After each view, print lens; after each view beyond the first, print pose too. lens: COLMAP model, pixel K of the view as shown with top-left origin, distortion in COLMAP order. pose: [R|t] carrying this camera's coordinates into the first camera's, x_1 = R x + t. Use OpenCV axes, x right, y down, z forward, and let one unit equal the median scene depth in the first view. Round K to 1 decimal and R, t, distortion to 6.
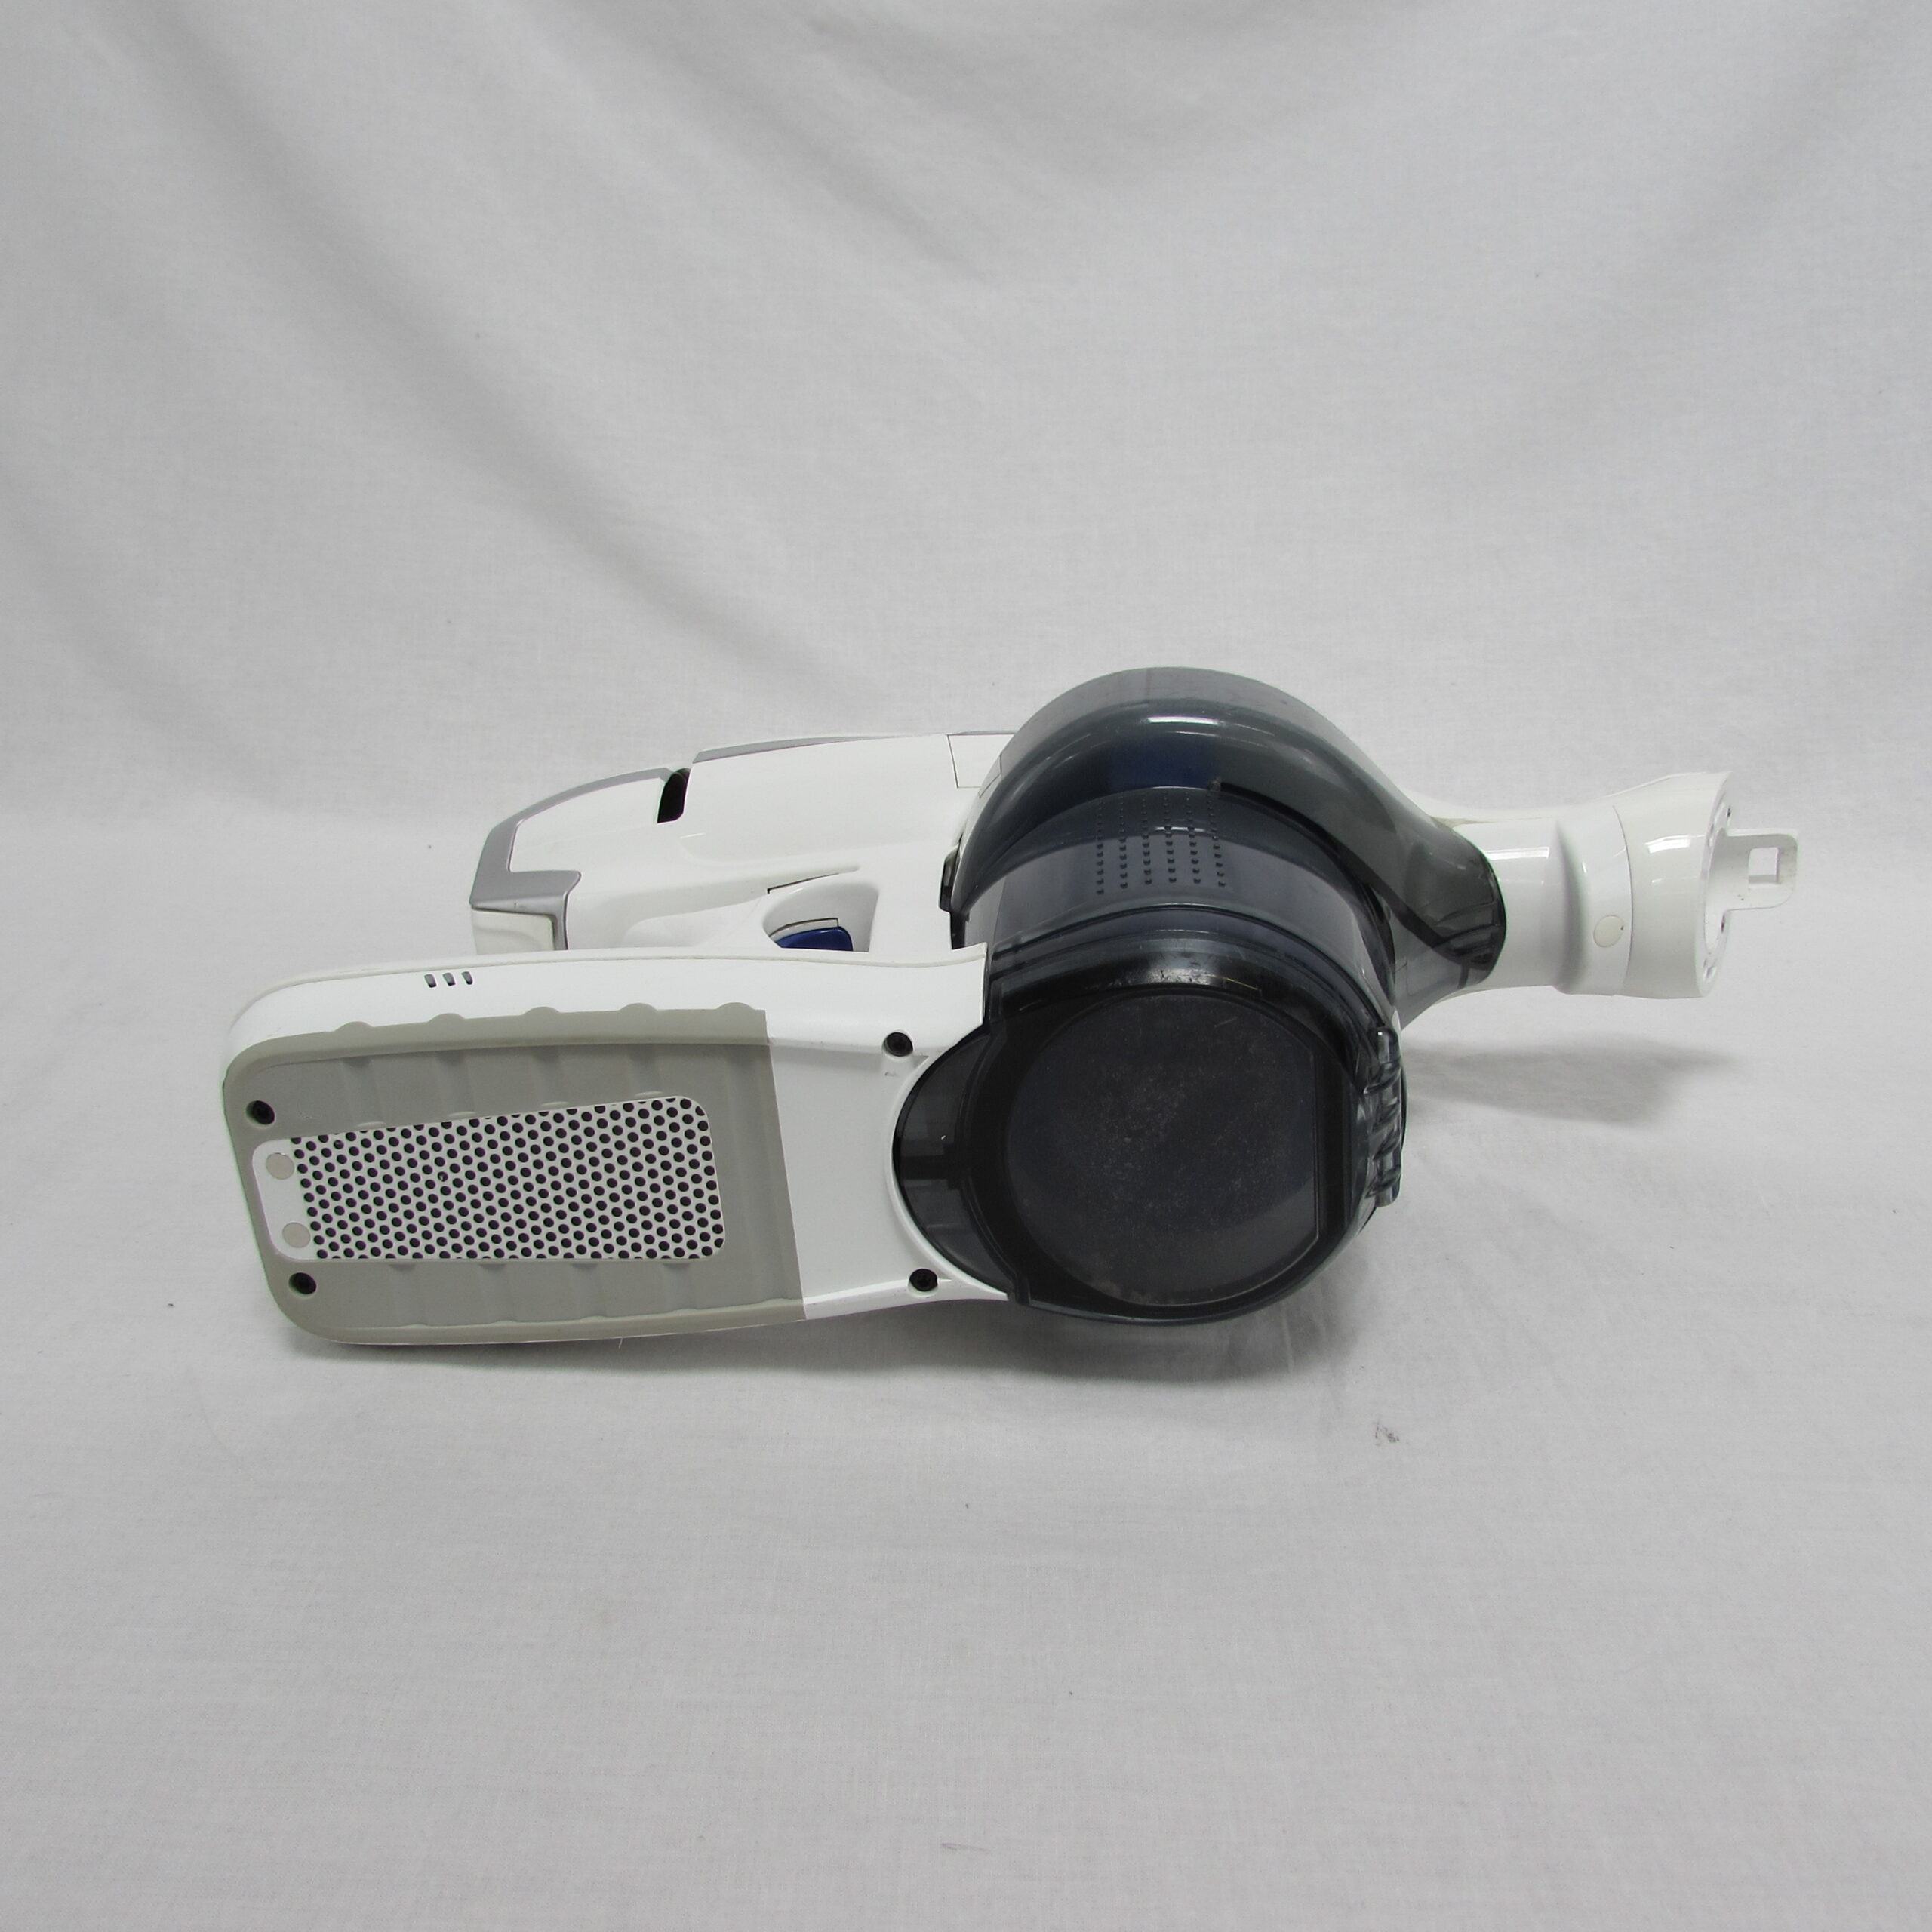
lens RADIAL K [[1868.4, 0, 954.6], [0, 1868.4, 967.1], [0, 0, 1]] dist [-0.033499, 0.033370]
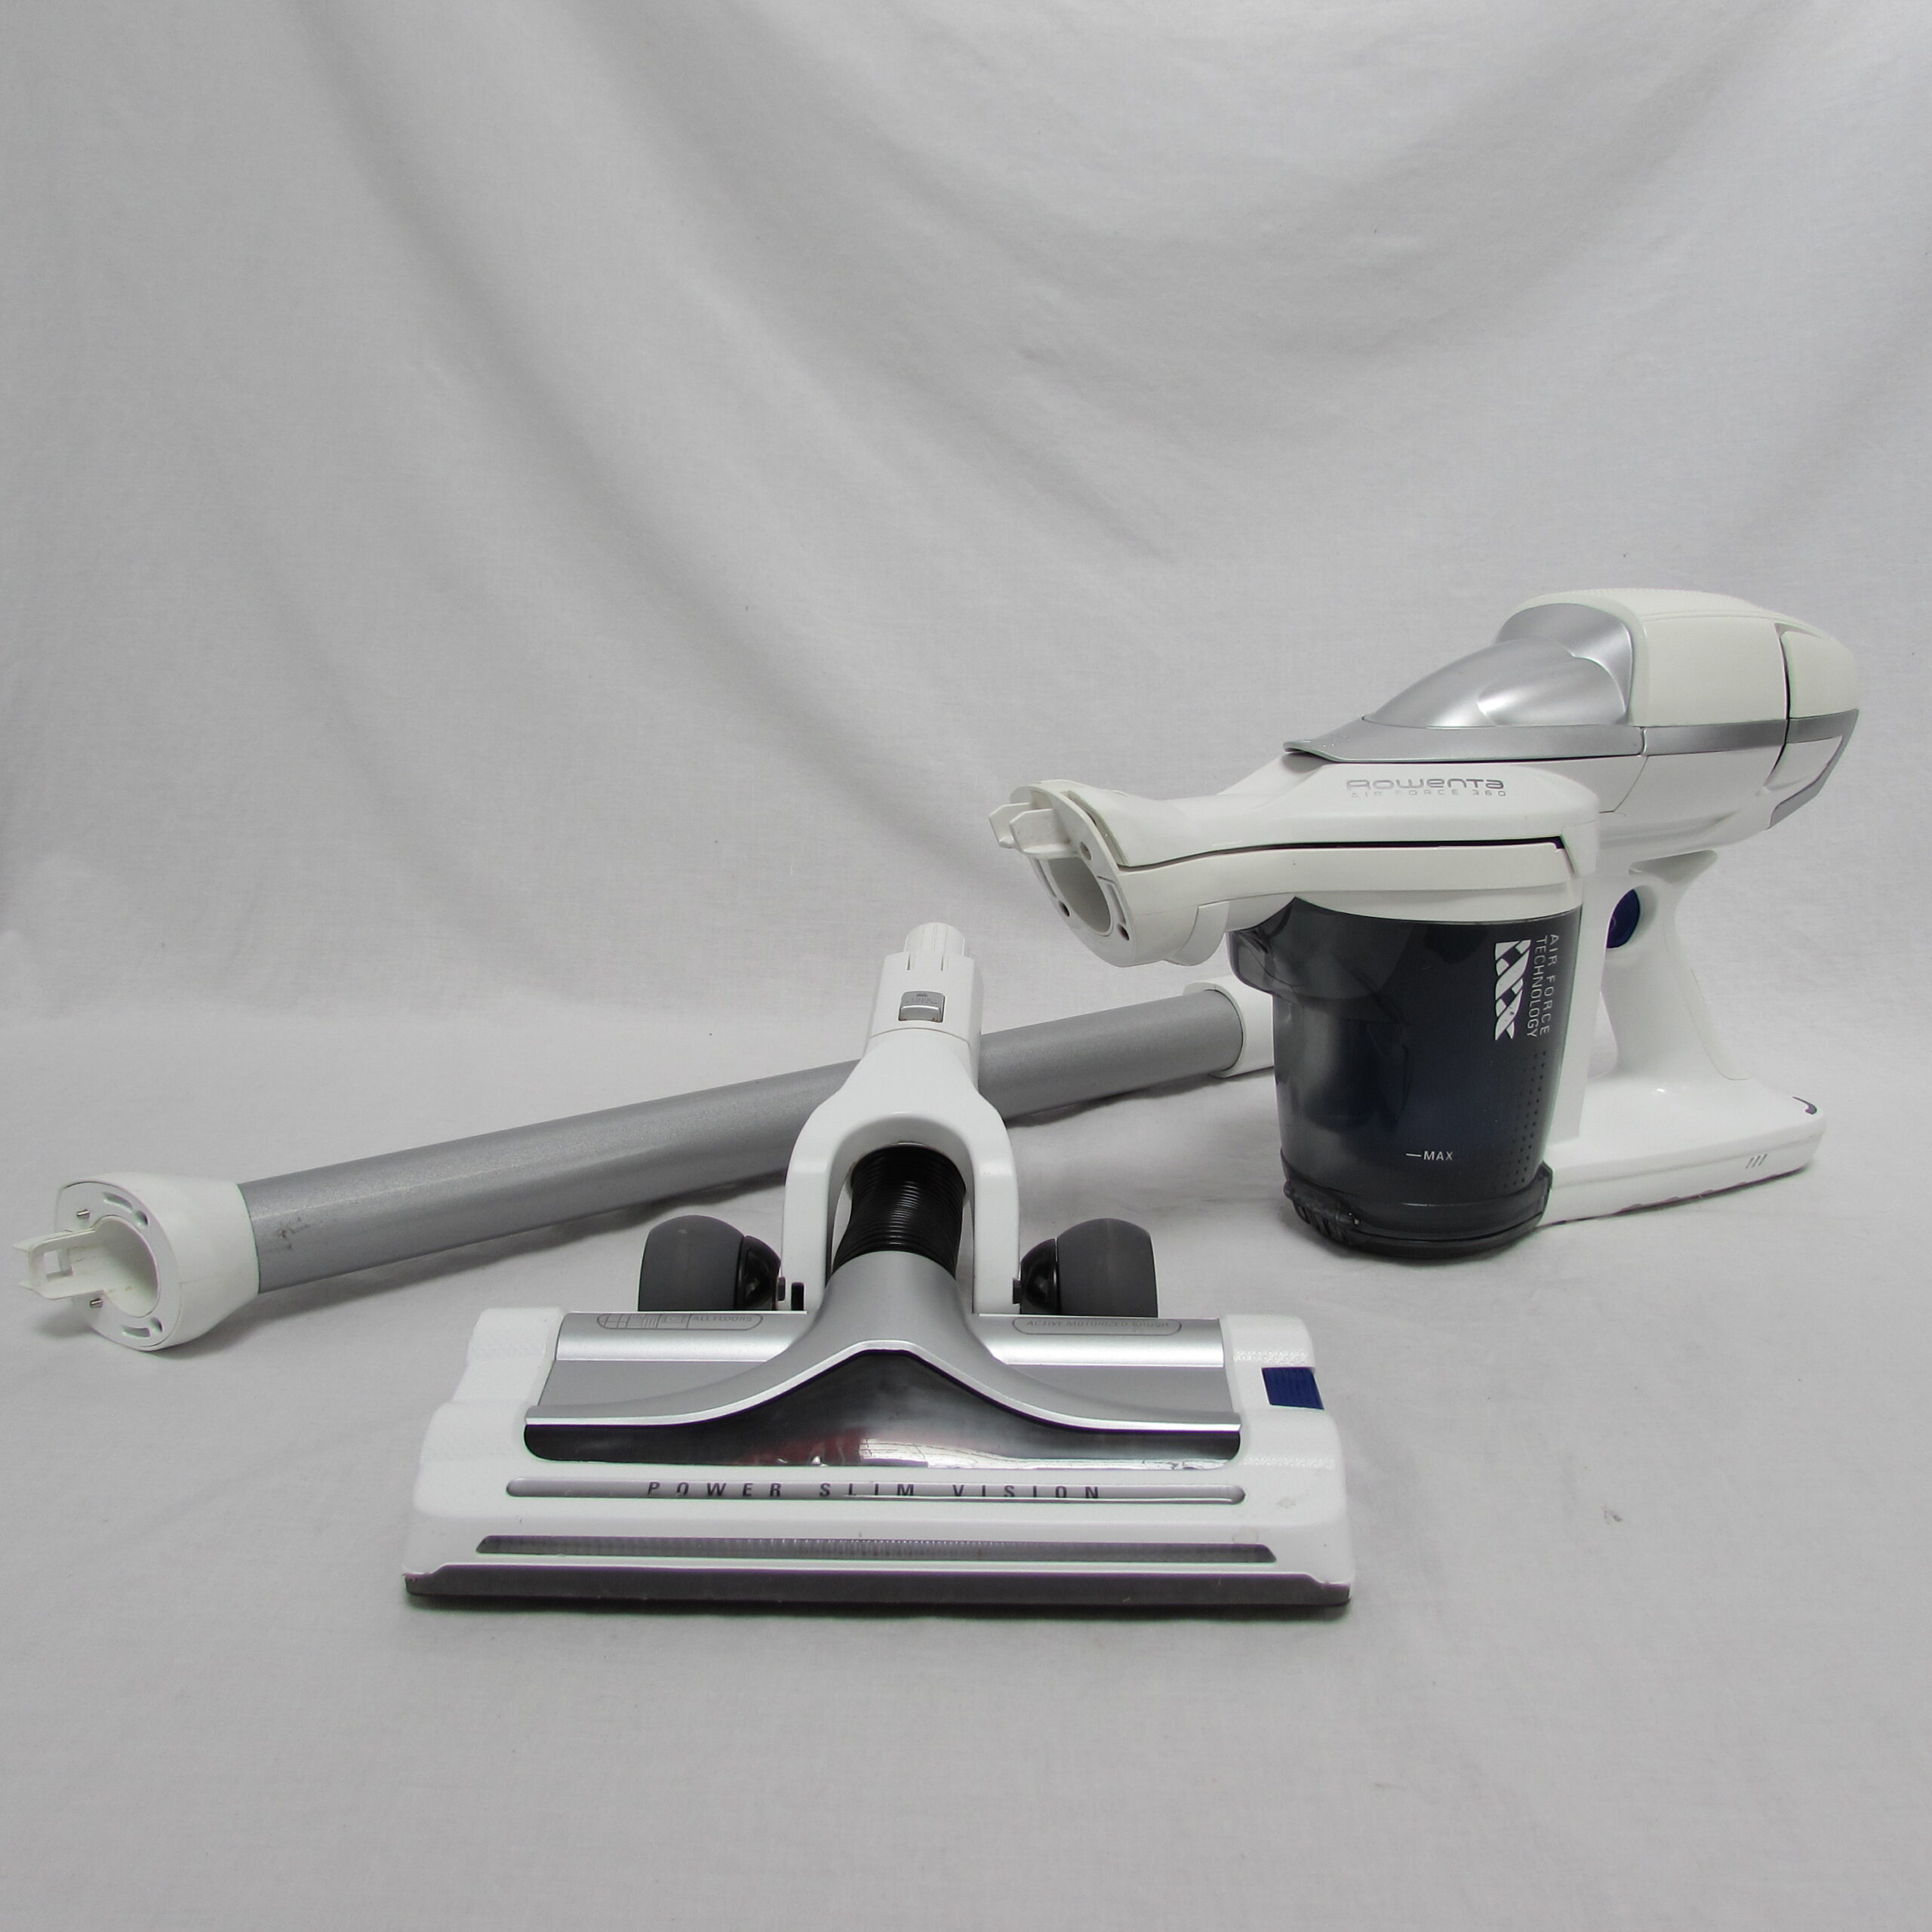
lens RADIAL K [[1865.6, 0, 966.0], [0, 1865.6, 966.0], [0, 0, 1]] dist [0.010106, -0.028217]
pose [[0.999992, -0.002202, 0.003458, -0.118689], [0.002403, 0.998238, -0.059292, -0.035884], [-0.003321, 0.059300, 0.998235, -0.192520]]
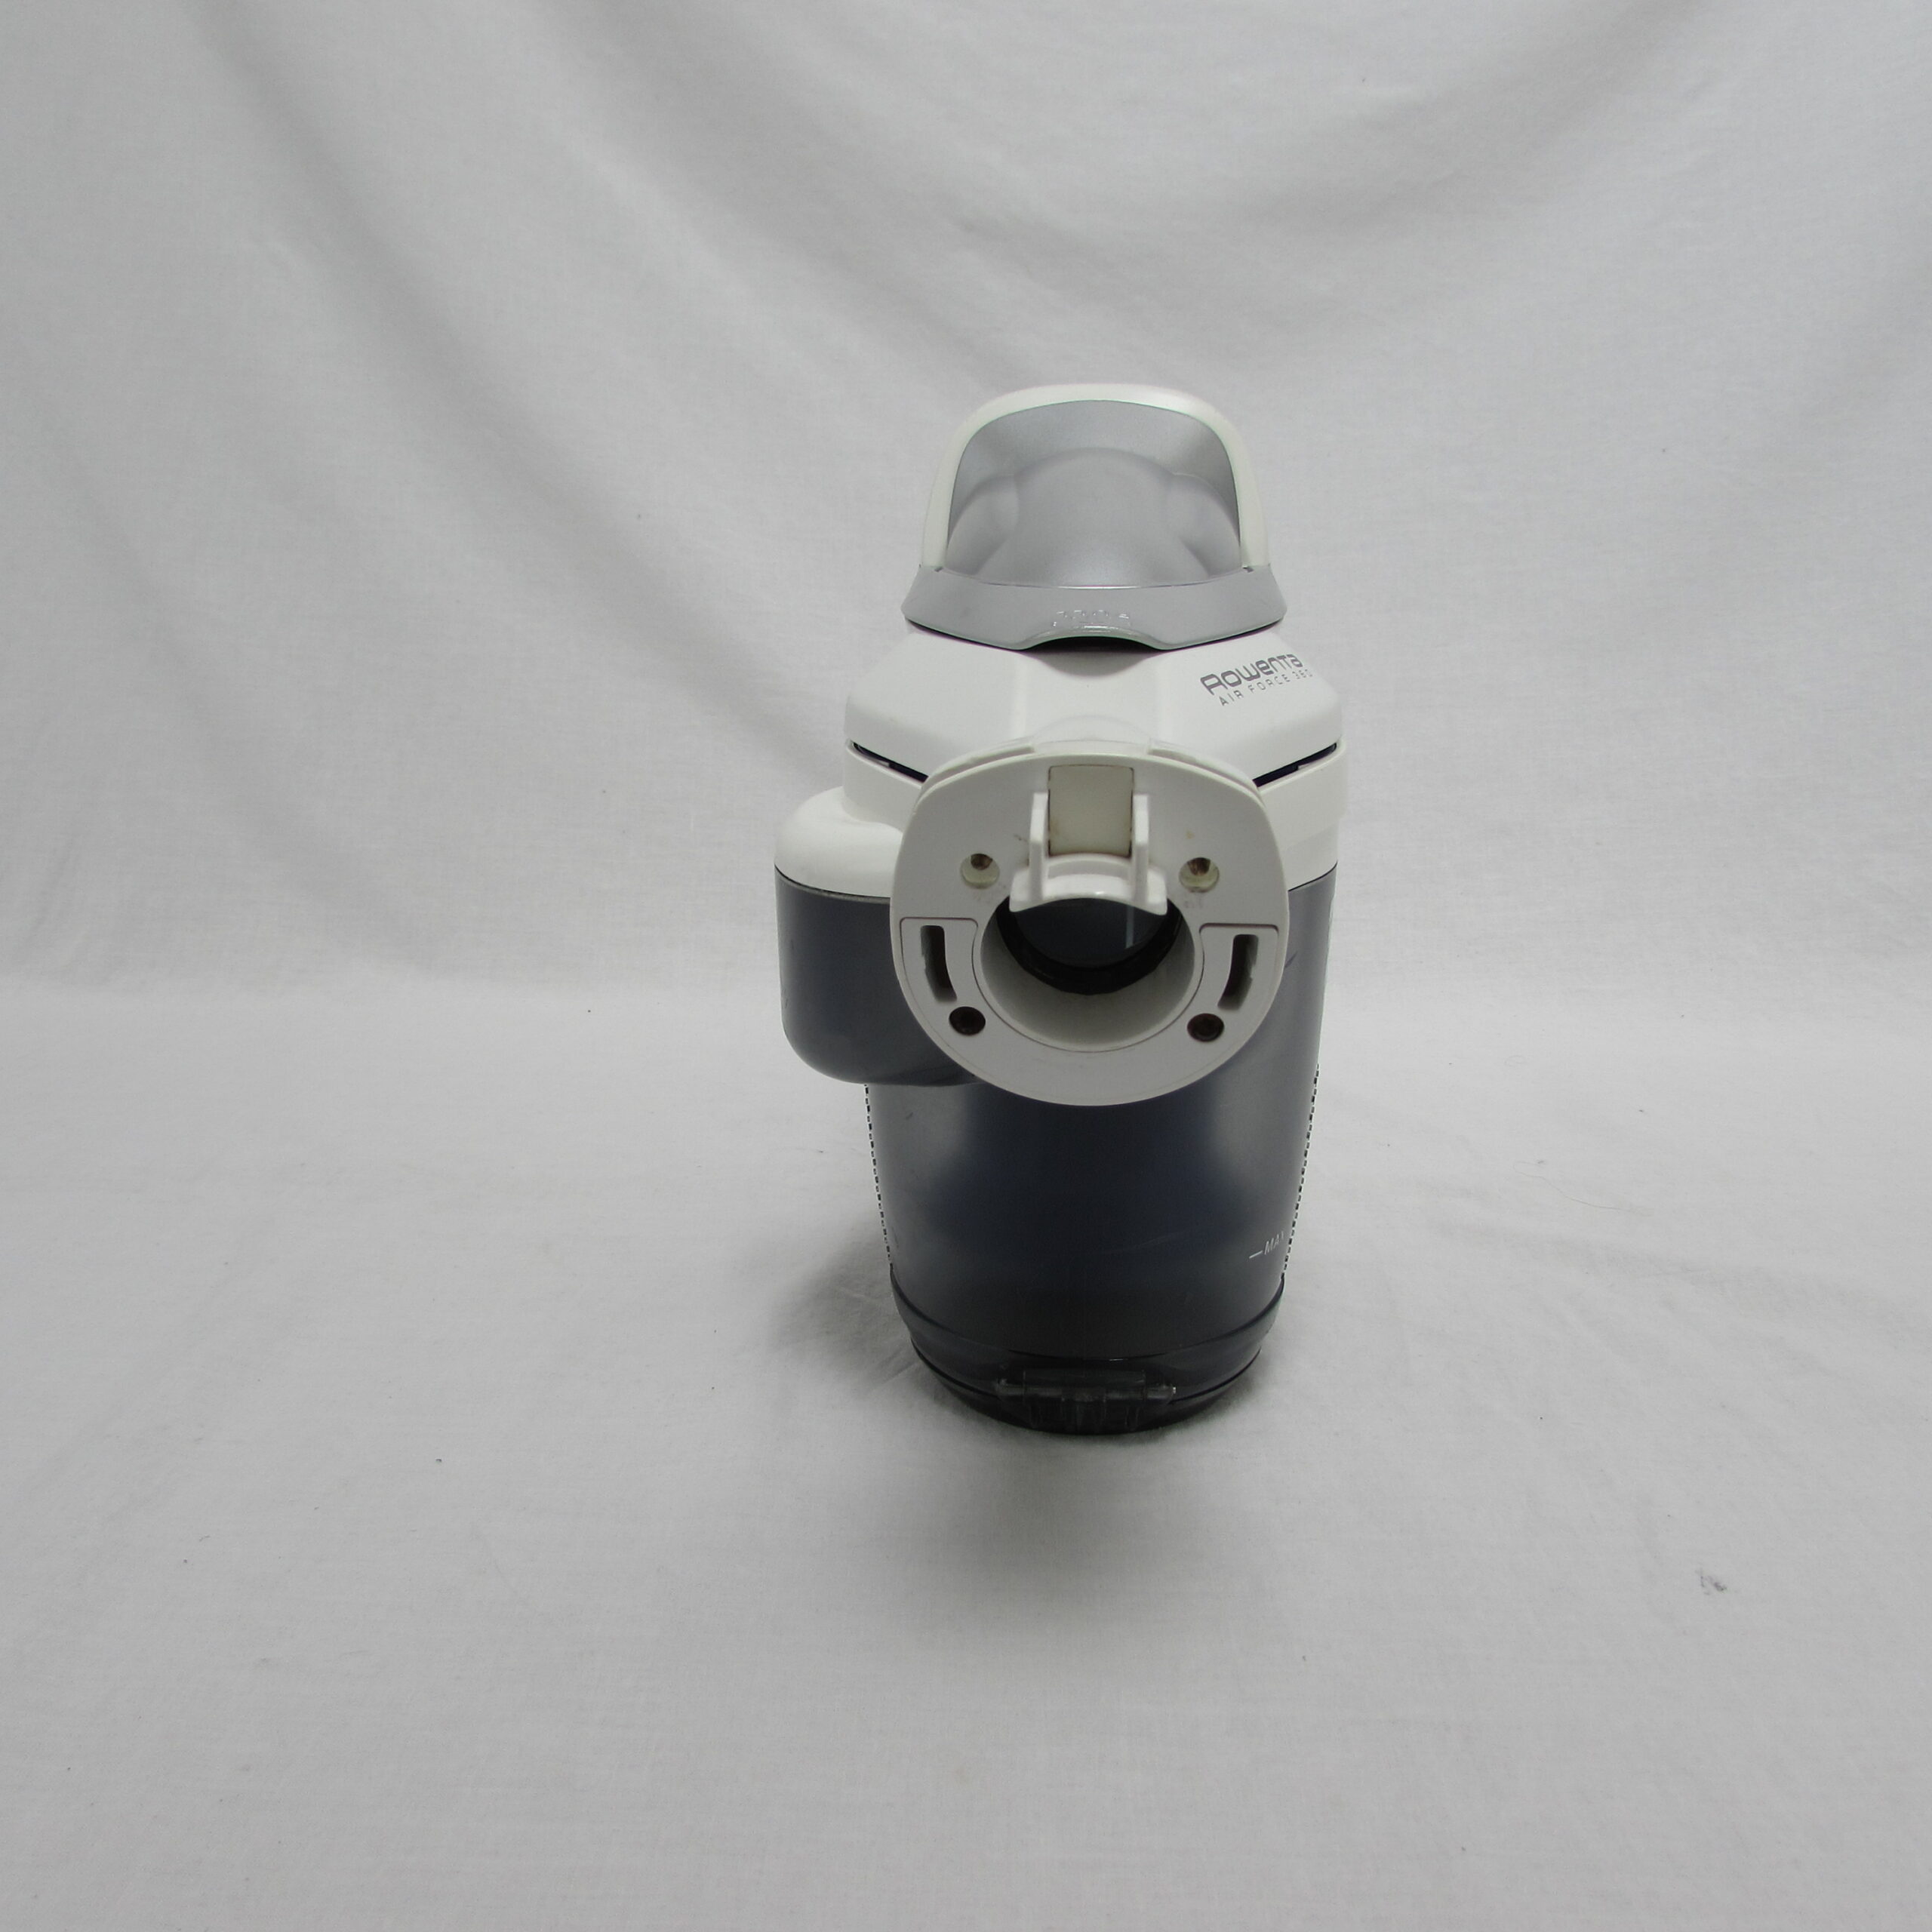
lens RADIAL K [[1868.4, 0, 954.6], [0, 1868.4, 967.1], [0, 0, 1]] dist [-0.033499, 0.033370]
pose [[0.999930, -0.007611, -0.009106, -0.073086], [0.006702, 0.995359, -0.095998, 0.009344], [0.009794, 0.095930, 0.995340, -0.002585]]
